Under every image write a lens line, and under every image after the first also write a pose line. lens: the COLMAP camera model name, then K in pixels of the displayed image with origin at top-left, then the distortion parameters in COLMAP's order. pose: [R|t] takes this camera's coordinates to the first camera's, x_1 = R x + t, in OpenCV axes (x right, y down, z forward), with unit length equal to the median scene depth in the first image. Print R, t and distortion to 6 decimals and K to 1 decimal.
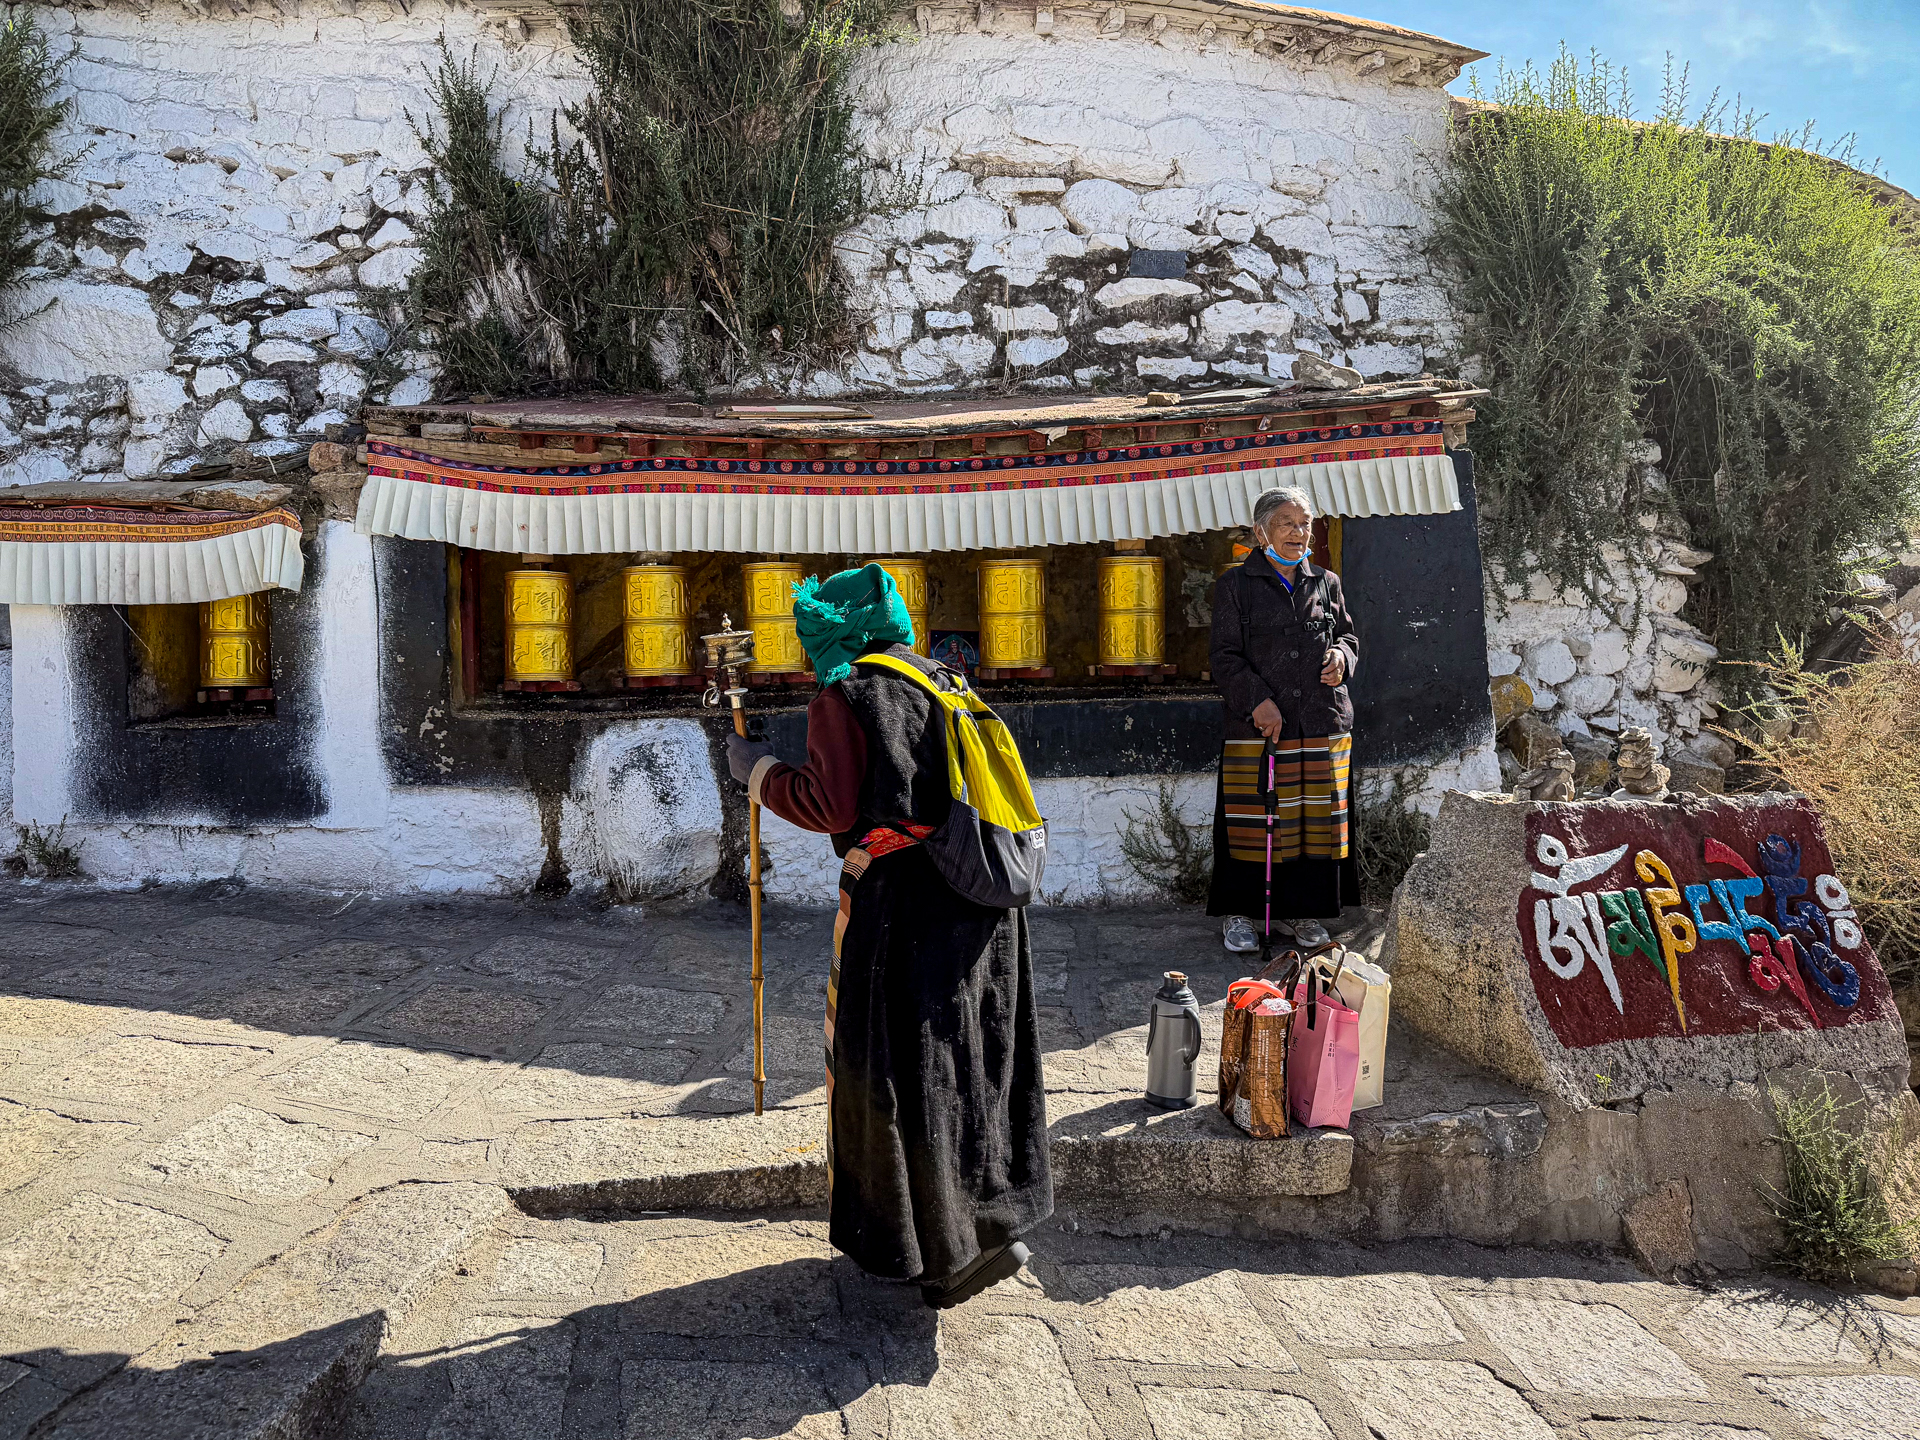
lens RADIAL K [[1426.7, 0, 960.6], [0, 1426.7, 718.8], [0, 0, 1]] dist [-0.003509, 0.014134]
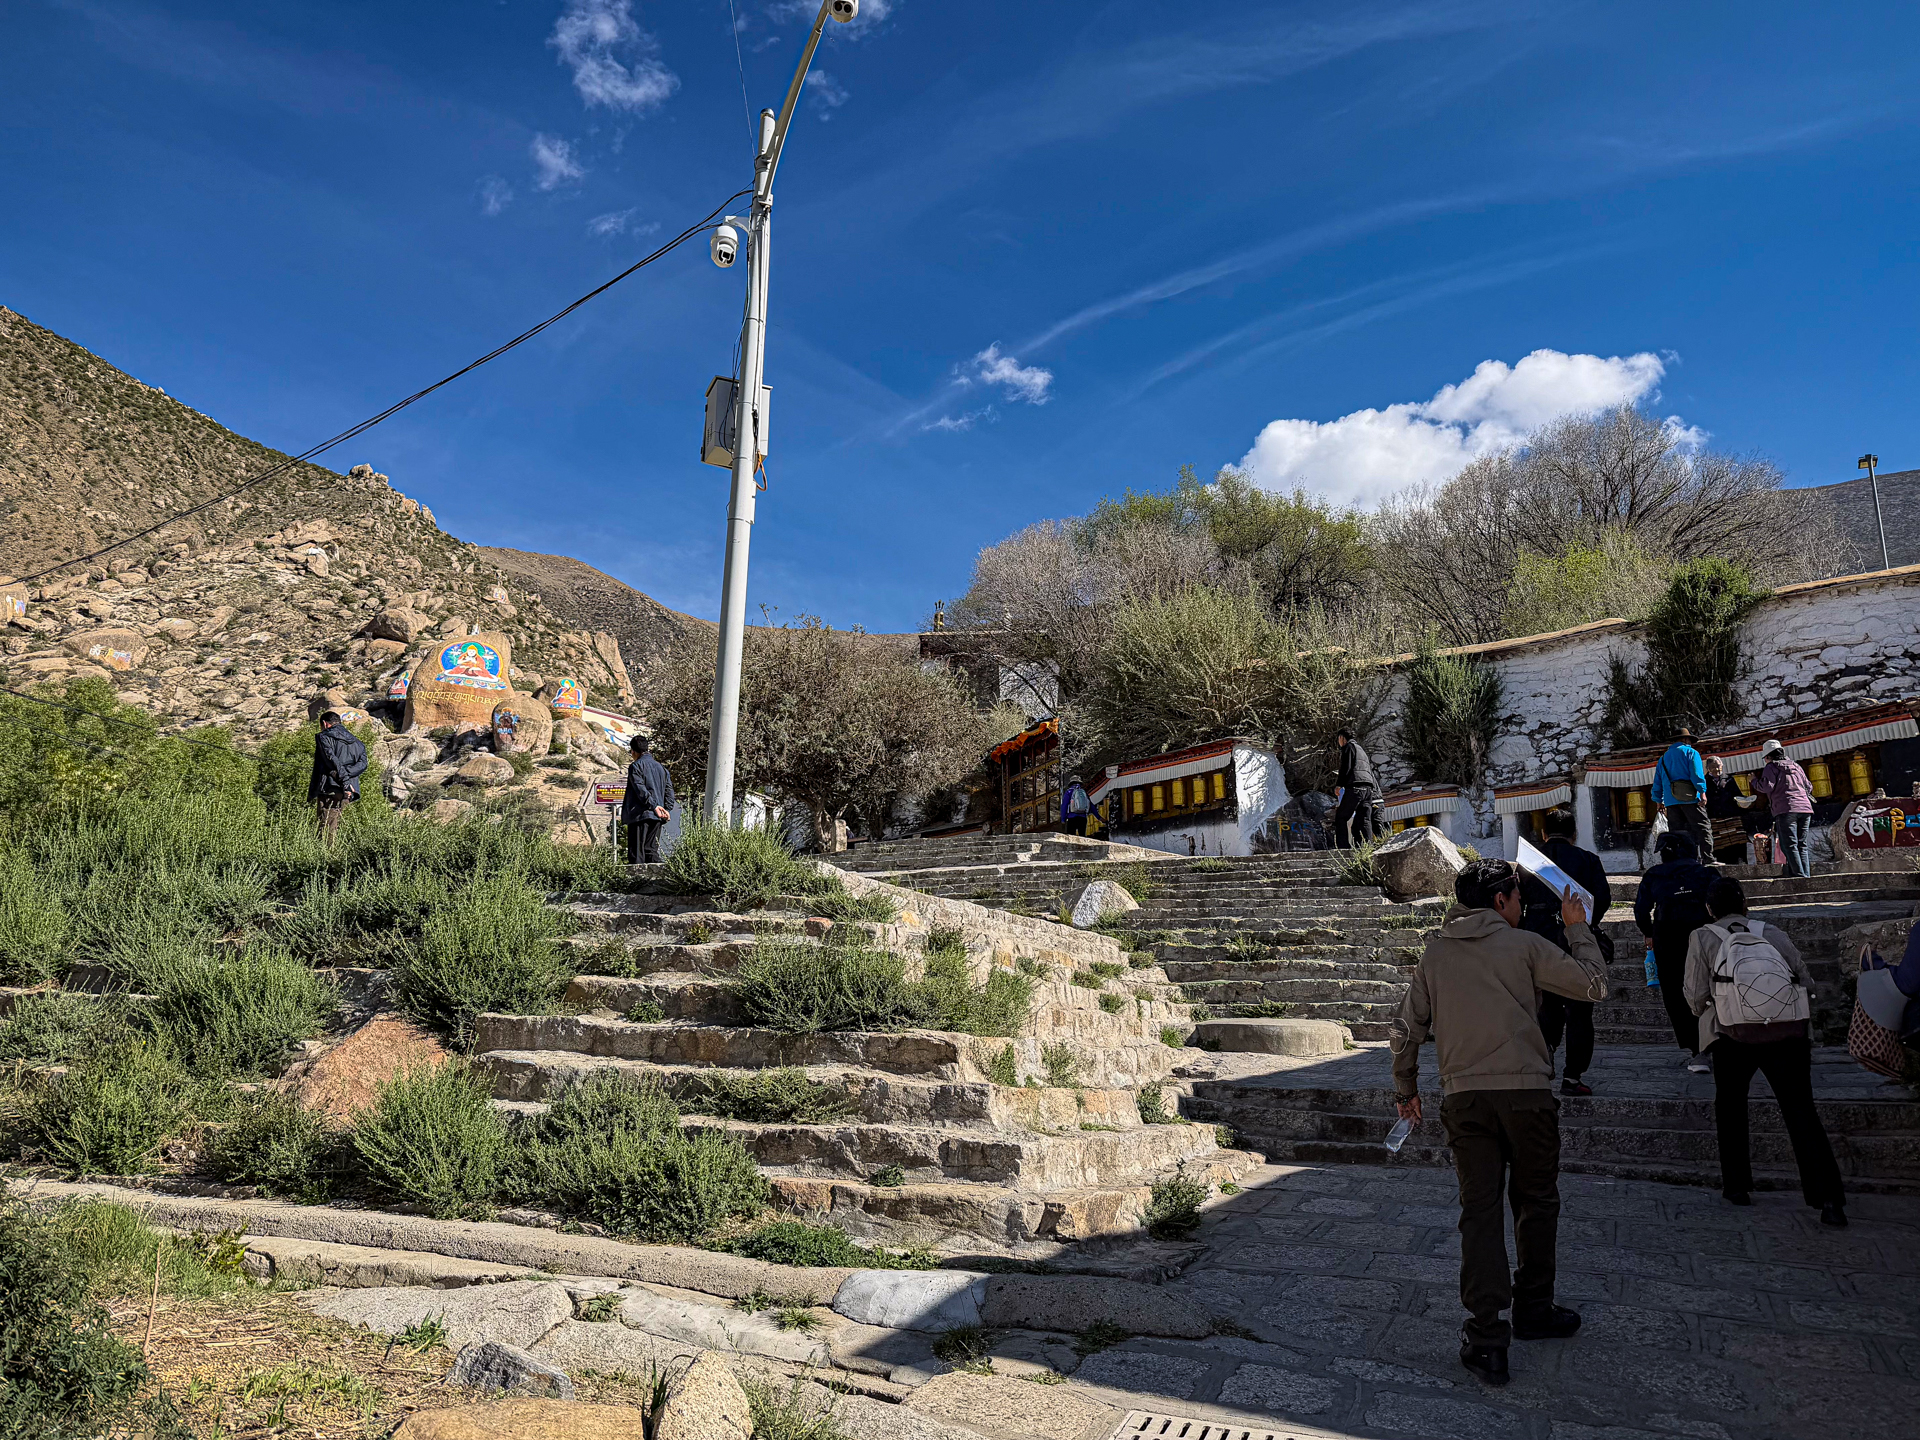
lens RADIAL K [[1426.7, 0, 965.0], [0, 1426.7, 725.8], [0, 0, 1]] dist [-0.003509, 0.014134]
pose [[0.645923, -0.164211, -0.745532, 1.127003], [-0.059568, 0.962772, -0.263670, 0.668835], [0.761075, 0.214721, 0.612095, -2.152963]]
